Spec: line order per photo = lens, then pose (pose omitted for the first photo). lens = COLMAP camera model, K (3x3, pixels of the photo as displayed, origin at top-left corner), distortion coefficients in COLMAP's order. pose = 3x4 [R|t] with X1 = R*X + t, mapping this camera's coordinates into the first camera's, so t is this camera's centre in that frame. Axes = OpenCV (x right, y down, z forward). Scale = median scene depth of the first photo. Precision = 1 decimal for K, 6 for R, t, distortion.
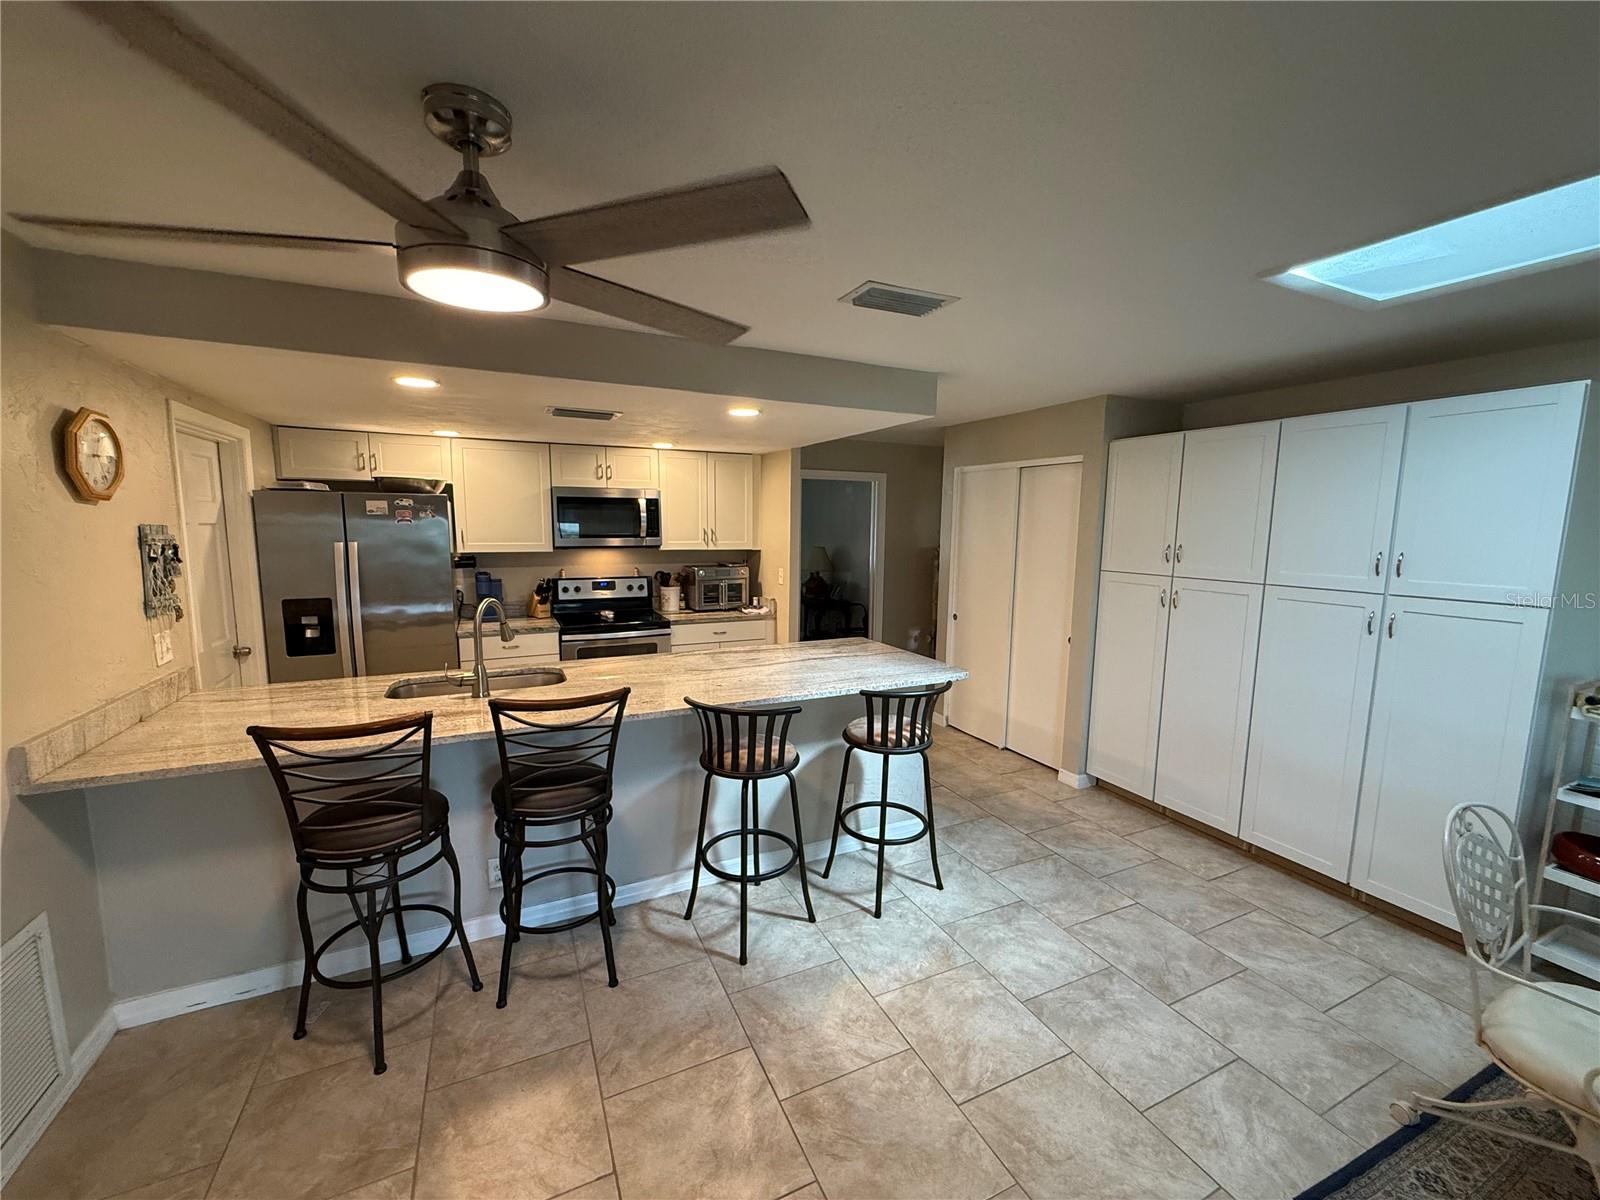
lens RADIAL K [[639.7, 0, 798.1], [0, 639.7, 601.9], [0, 0, 1]] dist [-0.003712, 0.001597]
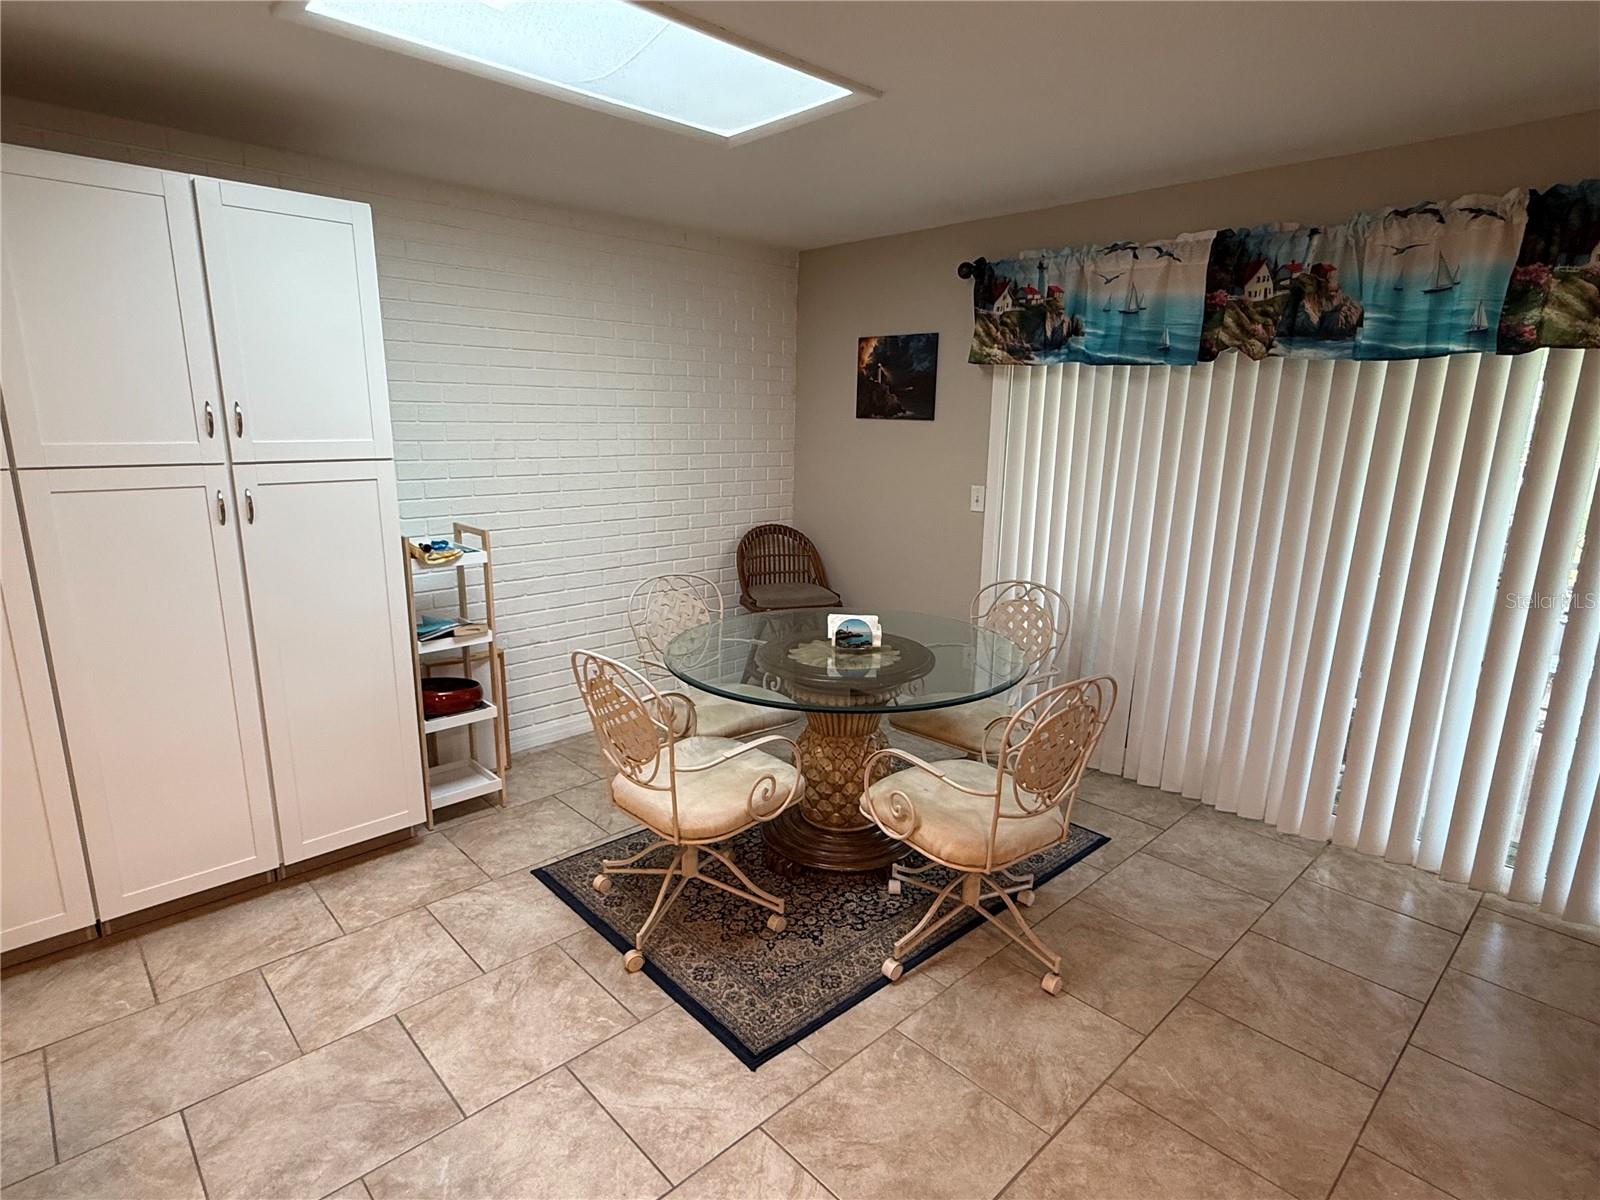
lens RADIAL K [[850.9, 0, 795.2], [0, 850.9, 602.5], [0, 0, 1]] dist [0.004137, -0.004932]
pose [[-0.315814, -0.221036, 0.922716, -0.134999], [0.097698, 0.959742, 0.263345, -0.040425], [-0.943778, 0.173316, -0.281505, 0.561562]]
